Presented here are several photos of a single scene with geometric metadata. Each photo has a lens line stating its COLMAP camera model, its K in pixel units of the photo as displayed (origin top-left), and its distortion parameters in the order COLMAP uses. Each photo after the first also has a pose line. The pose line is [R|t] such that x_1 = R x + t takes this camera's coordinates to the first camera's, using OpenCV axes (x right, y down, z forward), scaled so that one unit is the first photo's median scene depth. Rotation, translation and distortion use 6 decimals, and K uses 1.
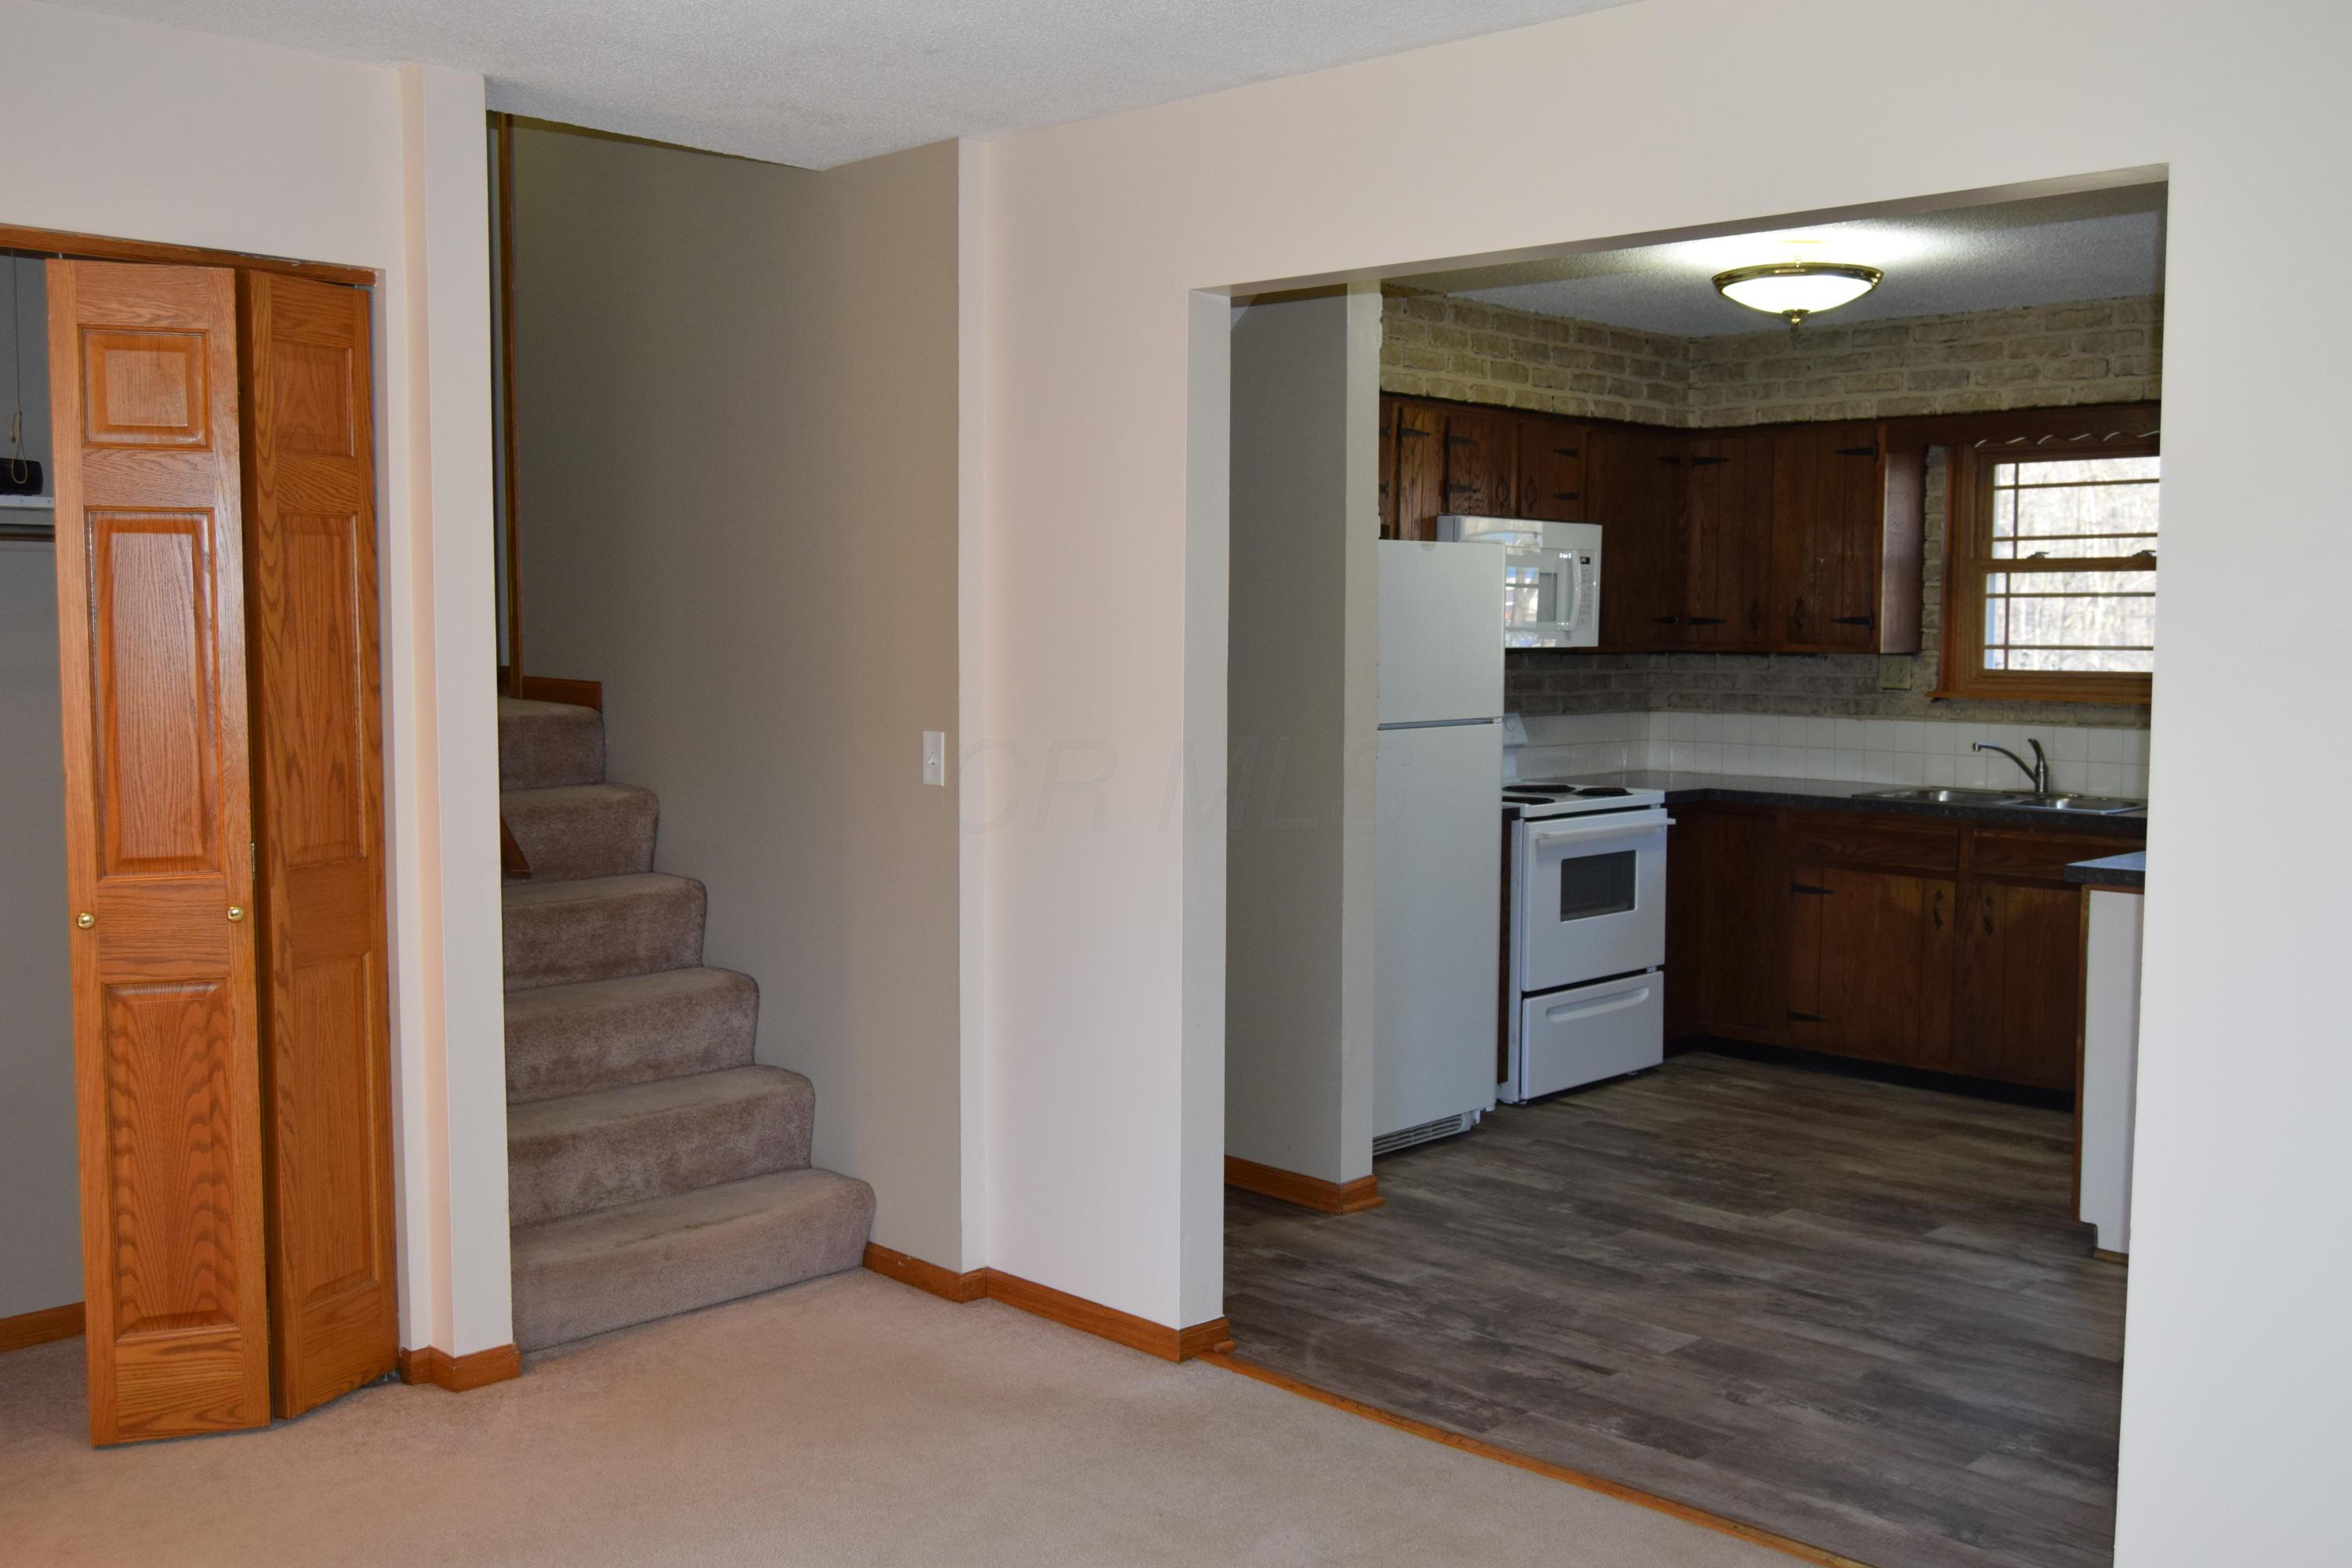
lens RADIAL K [[2174.1, 0, 1191.0], [0, 2174.1, 779.2], [0, 0, 1]] dist [-0.013225, 0.000000]
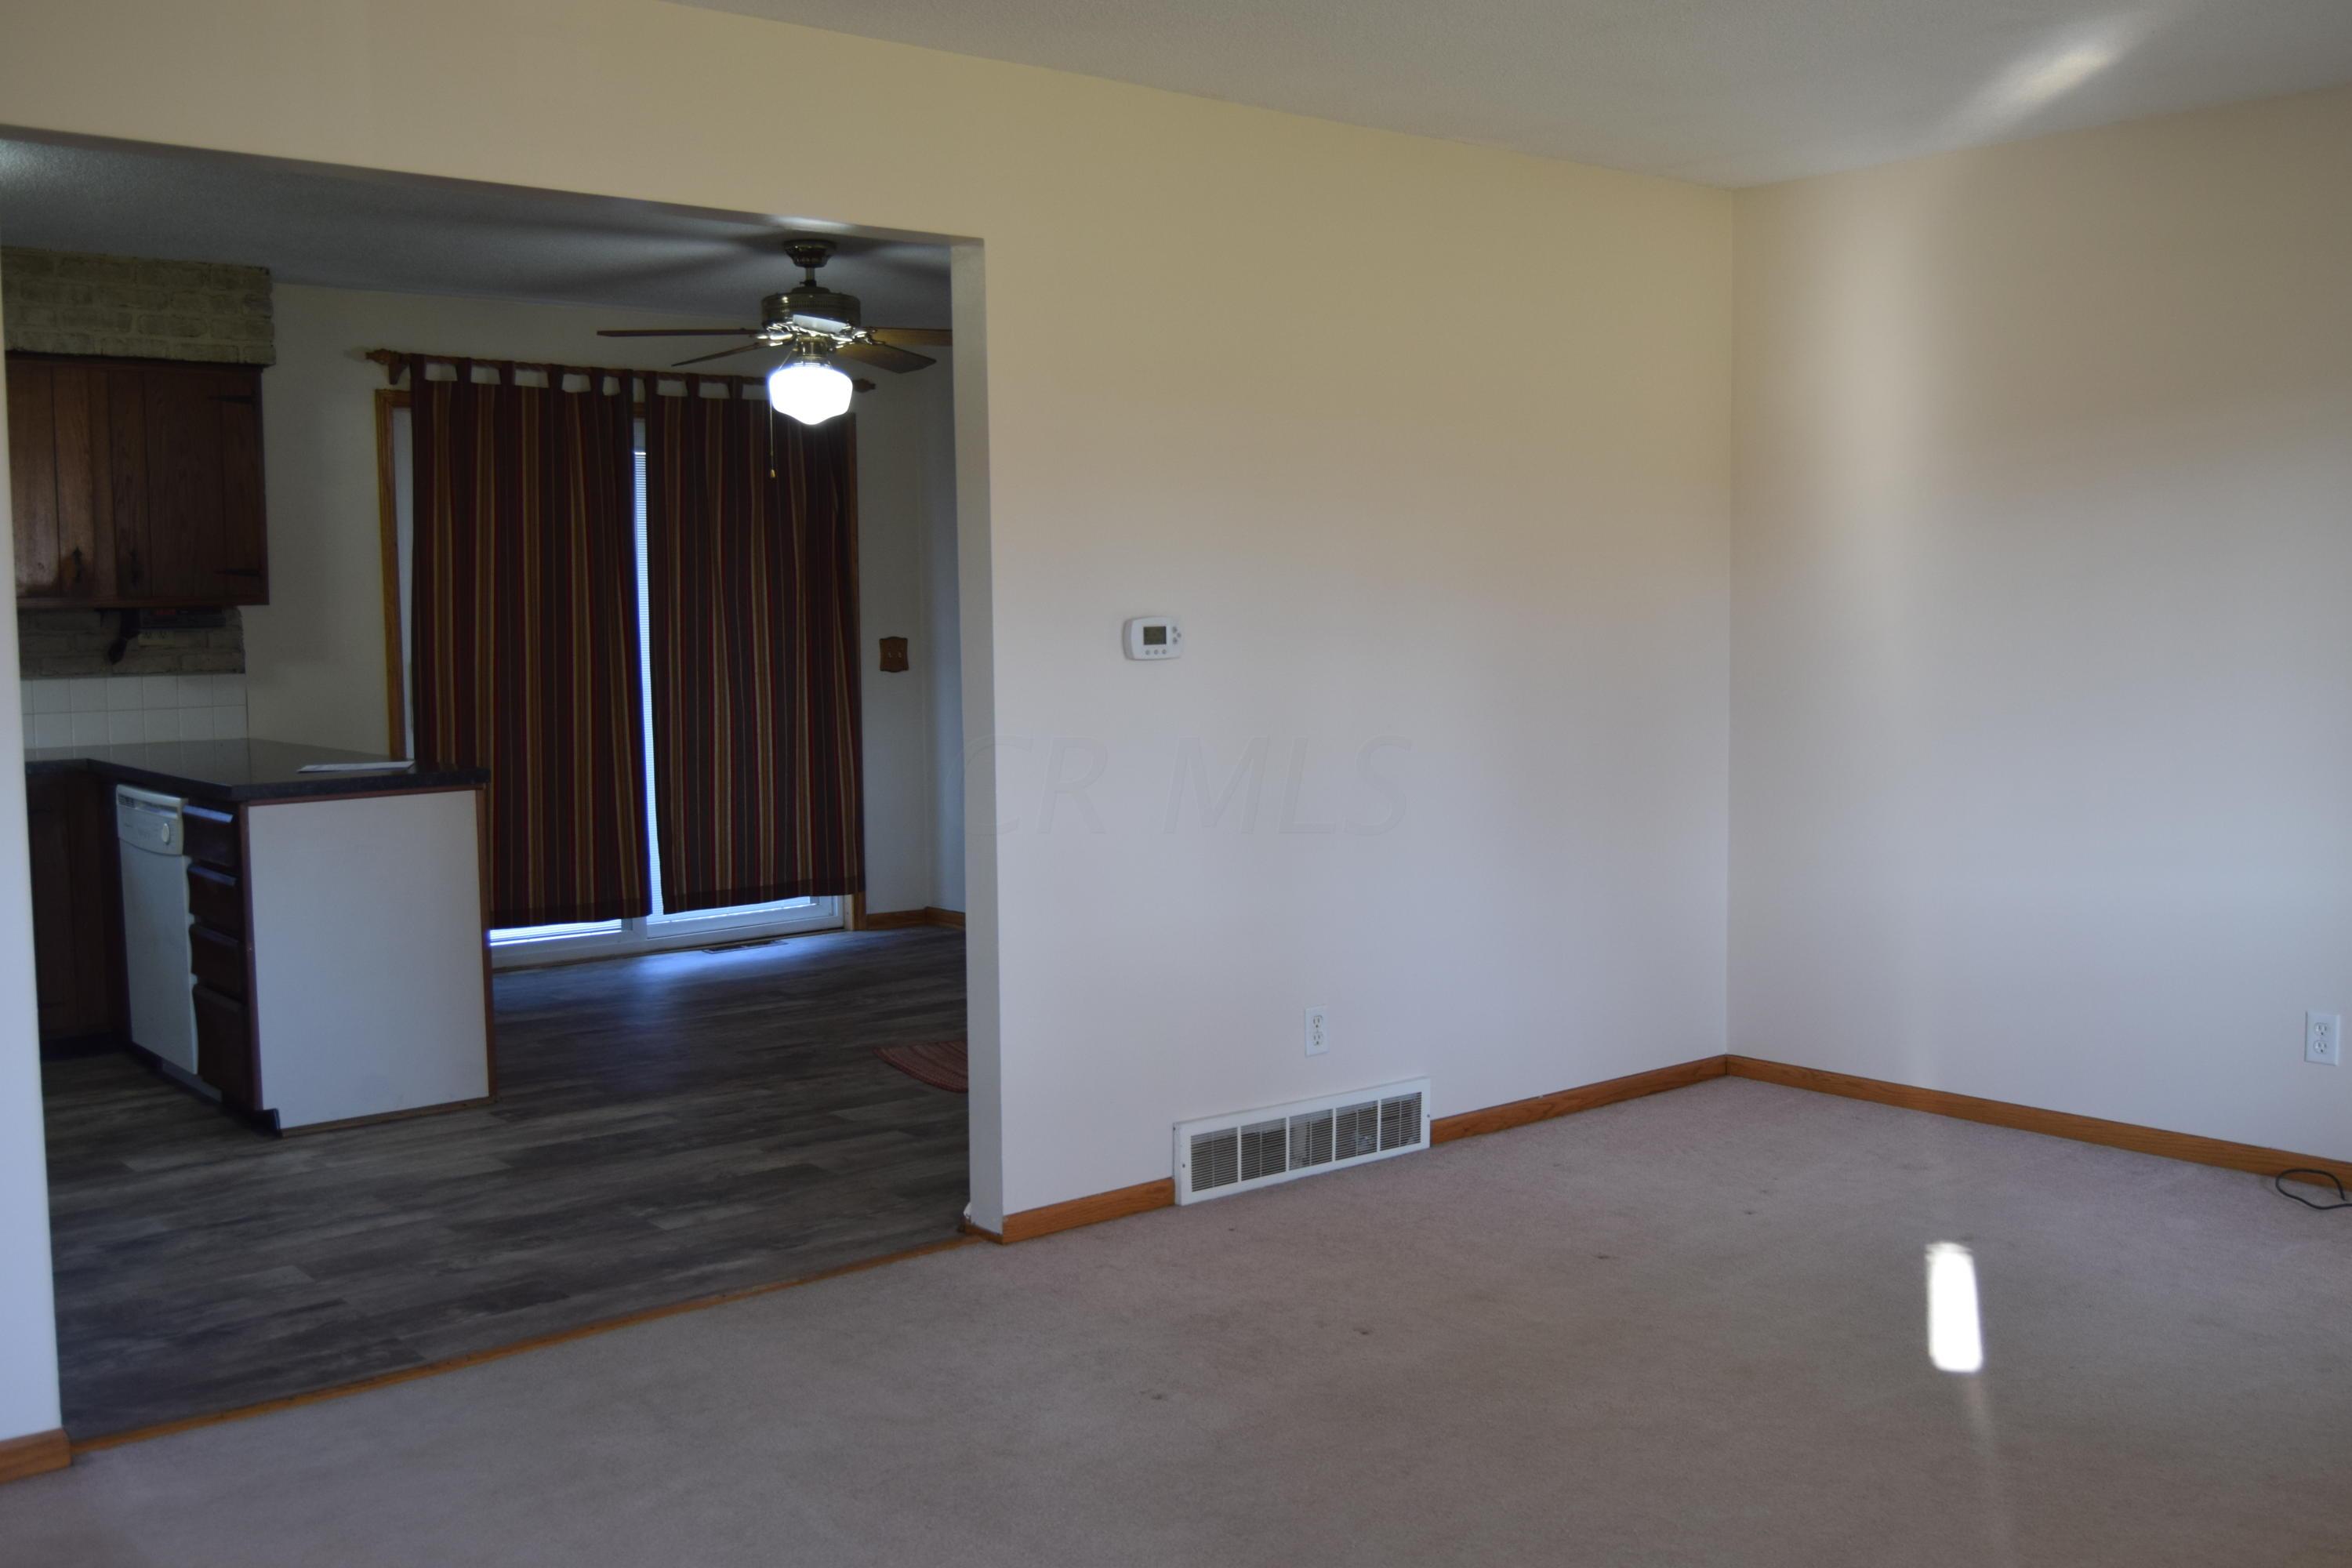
lens RADIAL K [[2234.4, 0, 1172.0], [0, 2234.4, 772.4], [0, 0, 1]] dist [-0.018646, 0.000000]
pose [[0.105660, -0.085264, 0.990740, -0.487048], [0.086375, 0.993338, 0.076276, -0.008367], [-0.990644, 0.077516, 0.112320, 0.313322]]
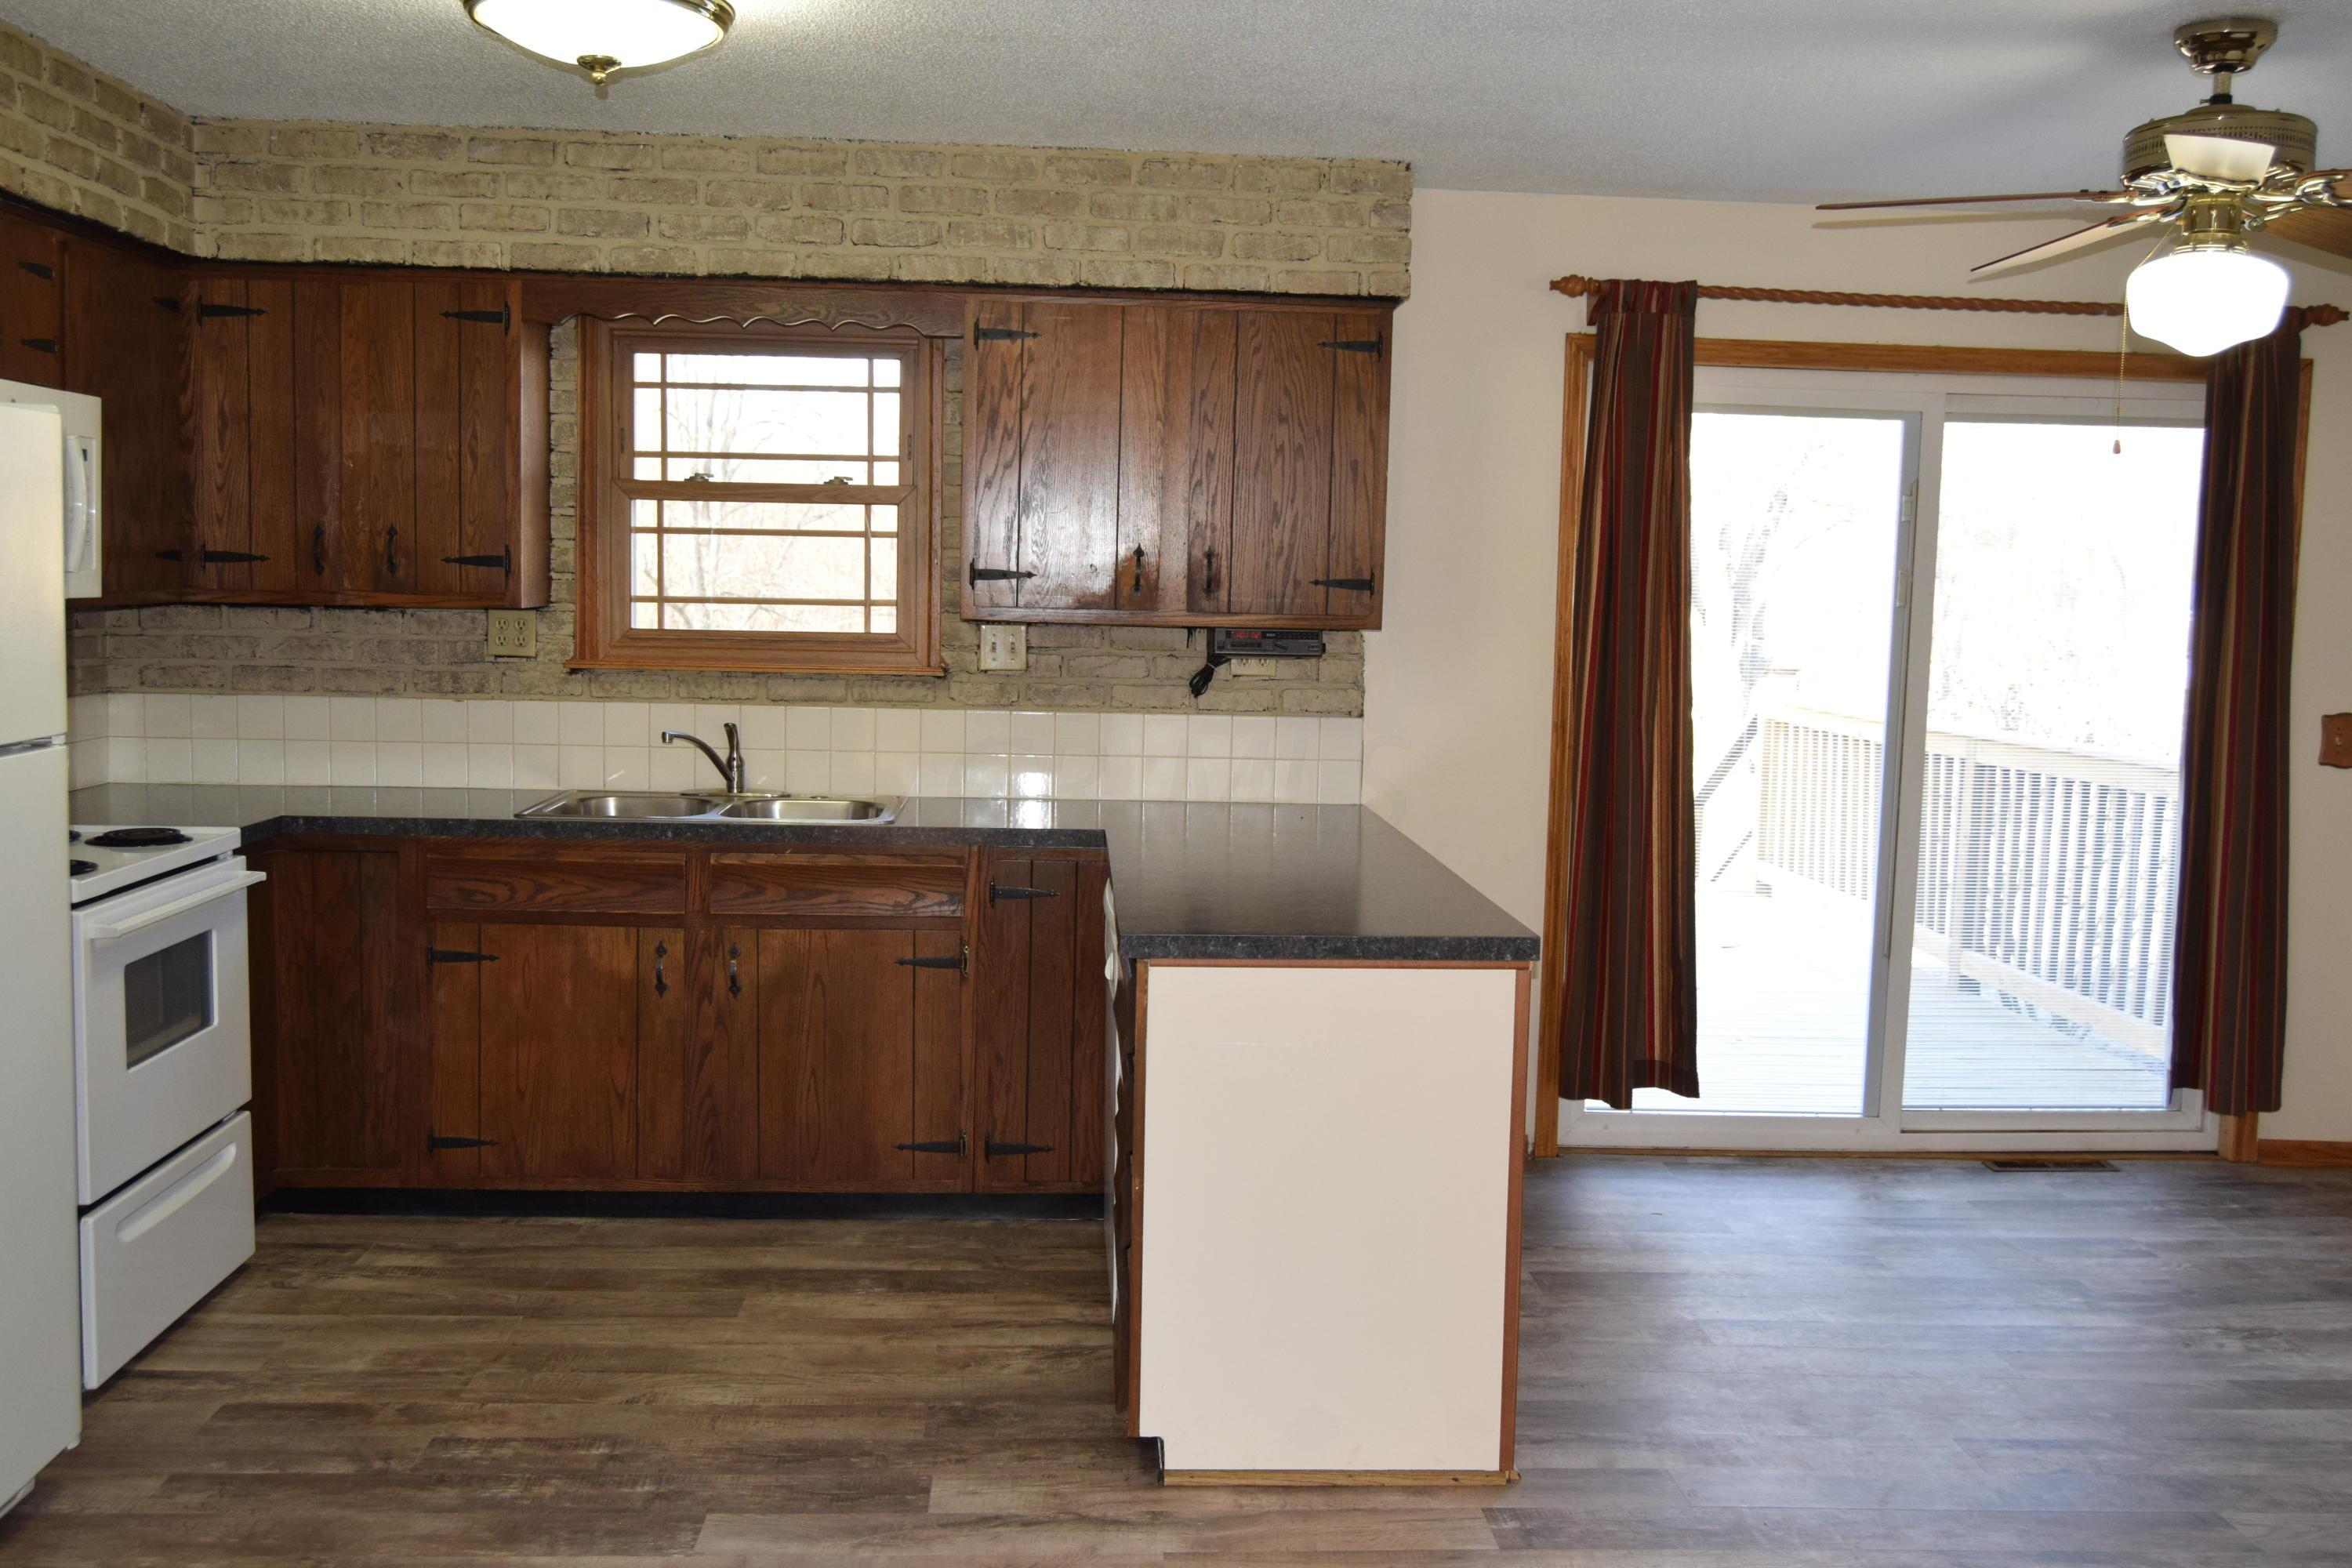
lens RADIAL K [[2174.1, 0, 1177.1], [0, 2174.1, 772.6], [0, 0, 1]] dist [-0.013225, 0.000000]
pose [[0.674763, -0.055289, 0.735961, -0.064368], [0.034116, 0.998461, 0.043731, -0.030659], [-0.737246, -0.004400, 0.675610, 0.398783]]
